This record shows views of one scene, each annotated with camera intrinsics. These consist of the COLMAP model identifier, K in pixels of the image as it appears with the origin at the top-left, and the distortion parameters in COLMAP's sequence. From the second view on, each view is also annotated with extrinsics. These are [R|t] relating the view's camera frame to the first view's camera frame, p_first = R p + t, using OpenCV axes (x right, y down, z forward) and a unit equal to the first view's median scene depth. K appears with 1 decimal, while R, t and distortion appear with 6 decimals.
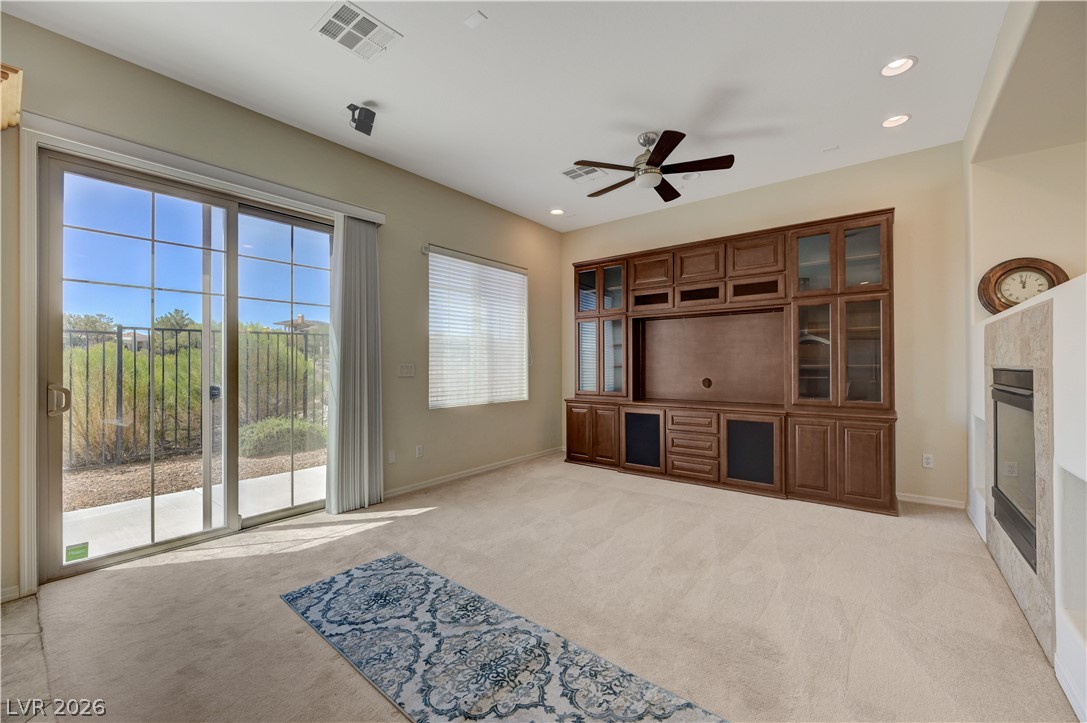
lens RADIAL K [[436.6, 0, 543.5], [0, 436.6, 361.5], [0, 0, 1]] dist [0.000368, -0.000148]
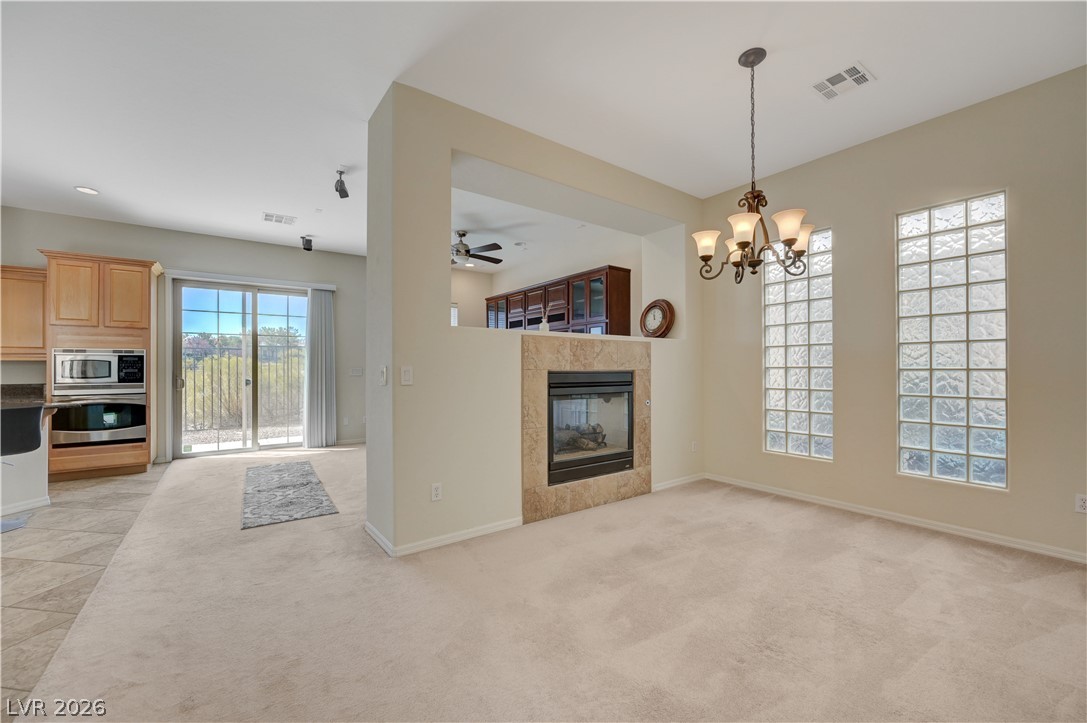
lens RADIAL K [[432.1, 0, 544.8], [0, 432.1, 364.1], [0, 0, 1]] dist [0.000211, 0.000024]
pose [[0.964734, -0.001767, -0.263221, 0.960770], [0.002233, 0.999996, 0.001469, -0.011844], [0.263217, -0.002004, 0.964734, -0.502022]]
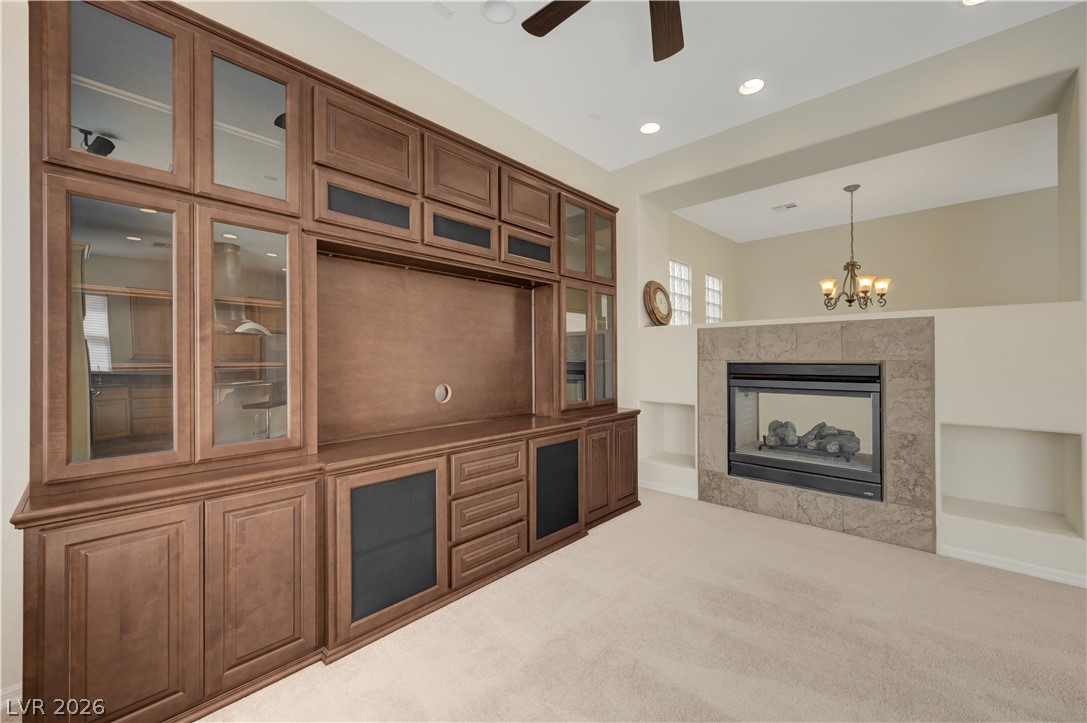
lens RADIAL K [[430.4, 0, 548.3], [0, 430.4, 359.1], [0, 0, 1]] dist [0.000204, -0.000048]
pose [[0.070043, 0.006228, 0.997525, -0.244437], [-0.004741, 0.999971, -0.005910, 0.011855], [-0.997533, -0.004315, 0.070071, 1.190373]]
